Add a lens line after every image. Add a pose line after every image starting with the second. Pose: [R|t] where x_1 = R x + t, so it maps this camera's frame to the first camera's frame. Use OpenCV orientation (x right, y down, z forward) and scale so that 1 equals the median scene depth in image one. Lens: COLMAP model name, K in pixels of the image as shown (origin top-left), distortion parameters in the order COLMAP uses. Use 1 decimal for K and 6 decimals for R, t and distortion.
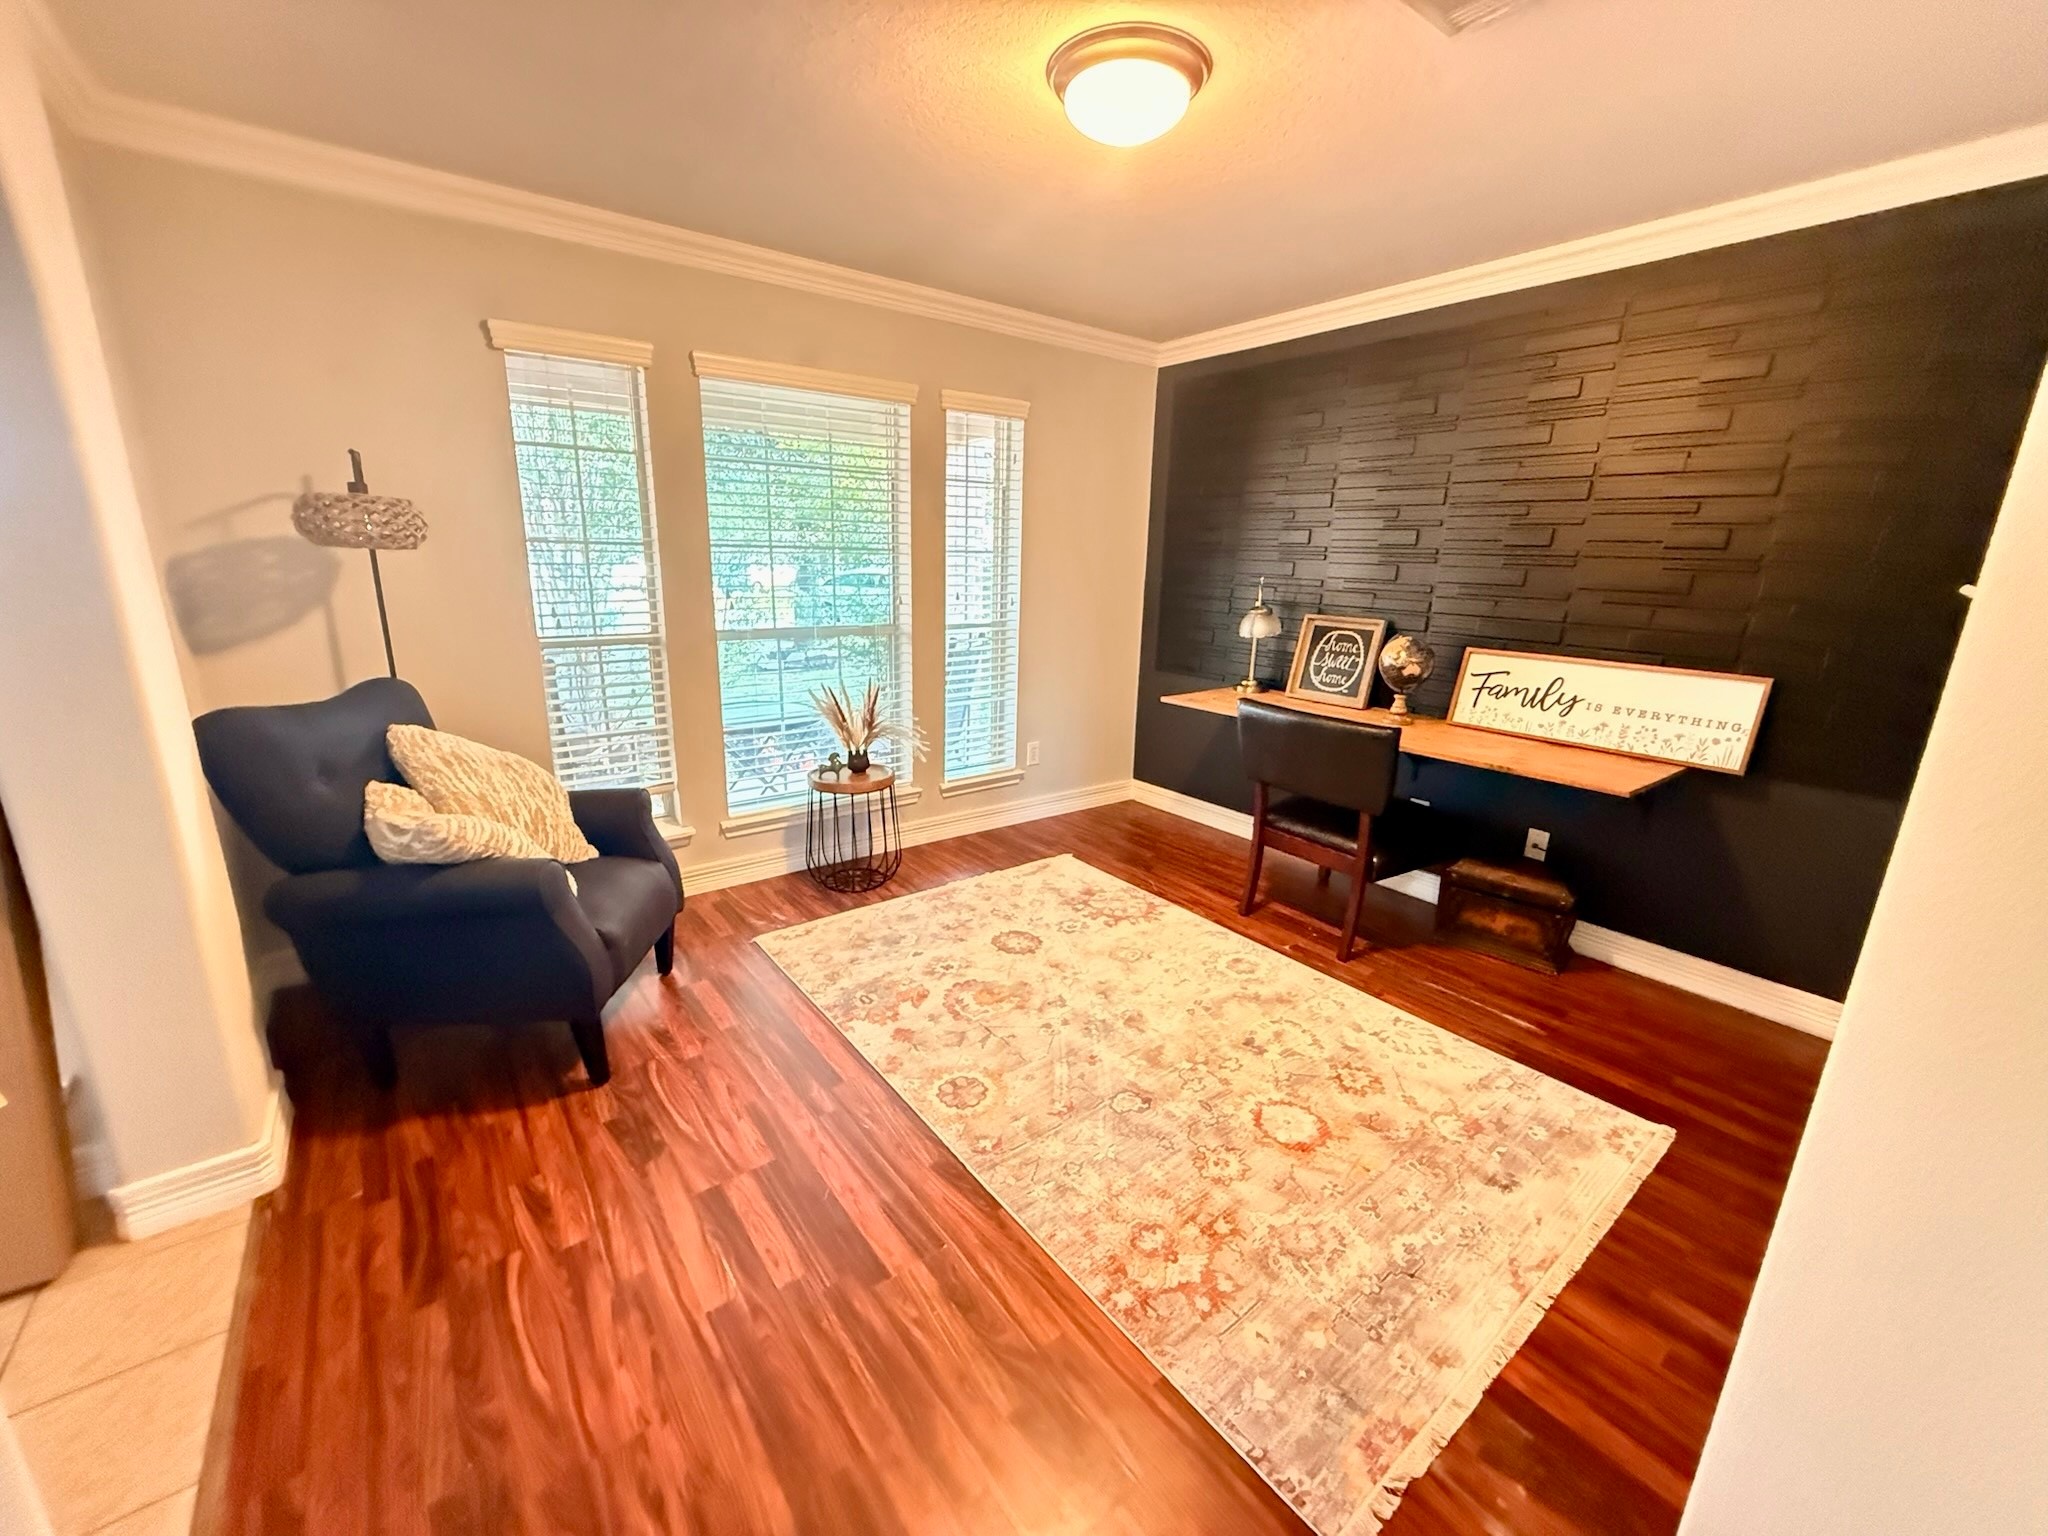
lens RADIAL K [[817.6, 0, 1021.4], [0, 817.6, 768.0], [0, 0, 1]] dist [-0.000046, 0.000158]
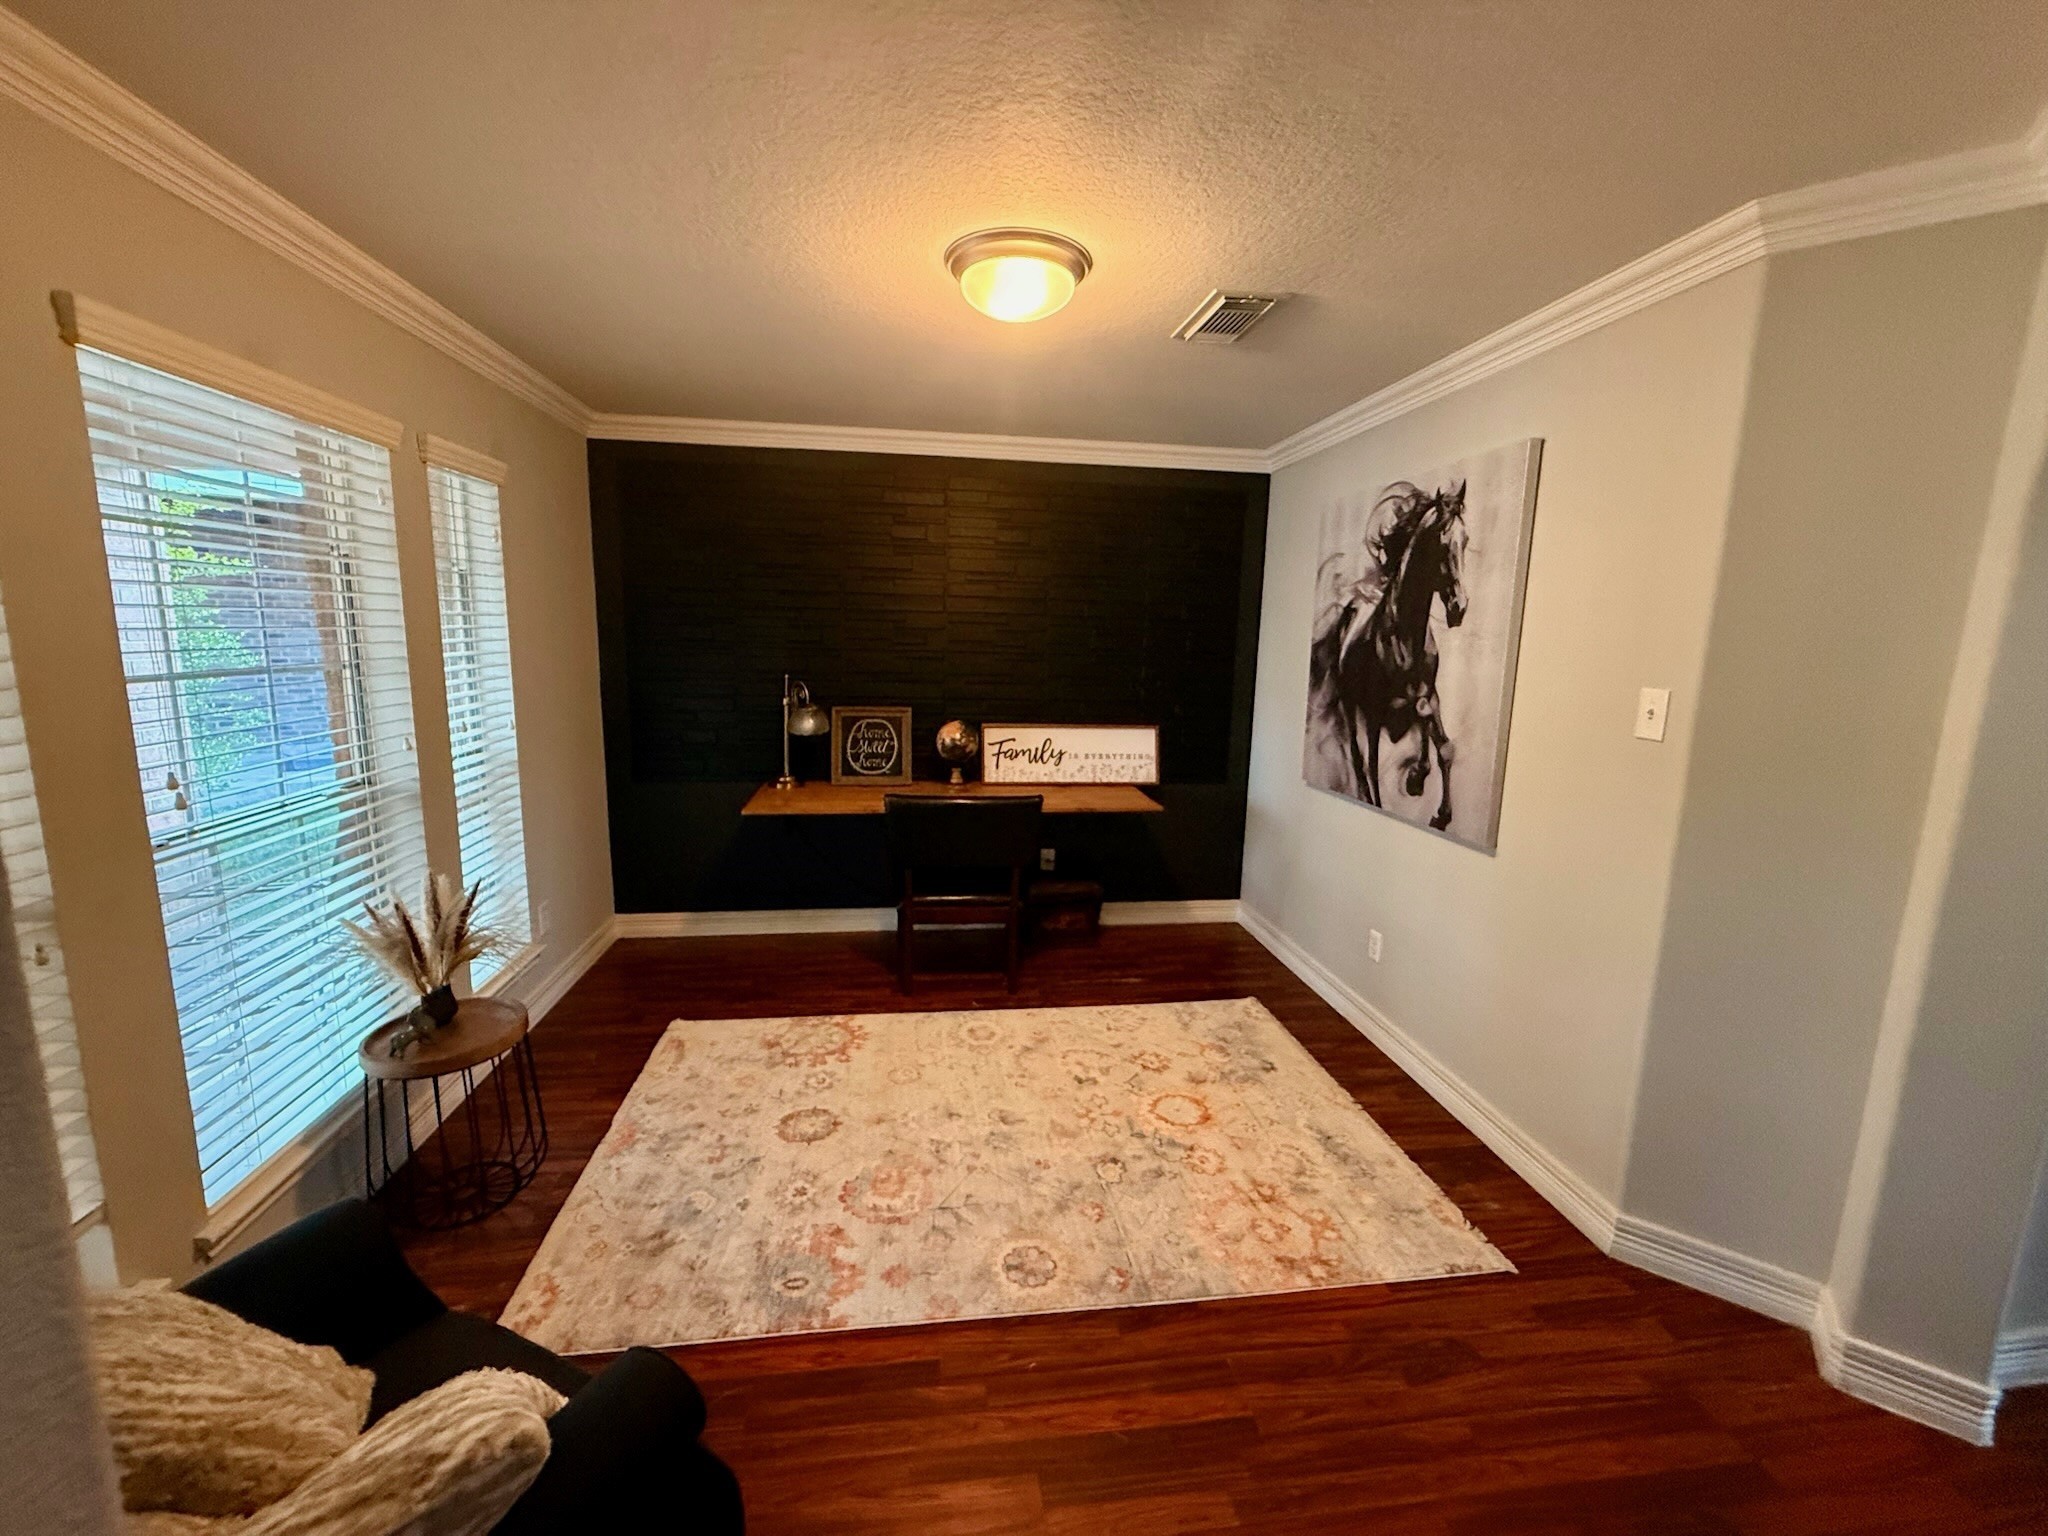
lens RADIAL K [[817.6, 0, 1017.1], [0, 817.6, 769.9], [0, 0, 1]] dist [-0.000046, 0.000158]
pose [[0.495882, -0.157534, 0.853981, -0.587855], [0.209473, 0.976068, 0.058420, -0.156364], [-0.842747, 0.149917, 0.517014, 0.340881]]
